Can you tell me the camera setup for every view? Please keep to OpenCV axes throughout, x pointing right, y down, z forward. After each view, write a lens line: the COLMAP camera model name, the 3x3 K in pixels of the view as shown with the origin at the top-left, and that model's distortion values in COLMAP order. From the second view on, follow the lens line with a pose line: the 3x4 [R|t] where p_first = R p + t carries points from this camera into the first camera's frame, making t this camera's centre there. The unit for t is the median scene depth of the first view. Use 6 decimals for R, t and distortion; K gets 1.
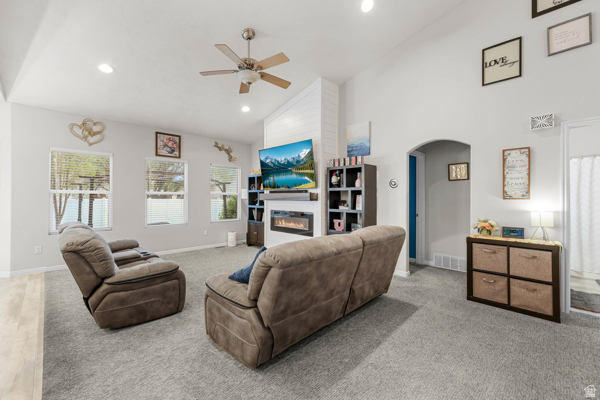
lens RADIAL K [[247.7, 0, 289.4], [0, 247.7, 194.7], [0, 0, 1]] dist [0.007519, -0.001966]
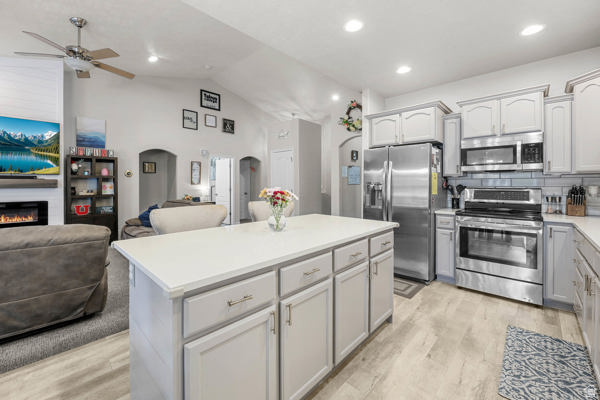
lens RADIAL K [[247.7, 0, 302.7], [0, 247.7, 185.5], [0, 0, 1]] dist [0.007519, -0.001966]
pose [[-0.051492, -0.007295, 0.998647, -0.892579], [-0.011392, 0.999913, 0.006717, 0.000790], [-0.998608, -0.011031, -0.051570, 0.103827]]
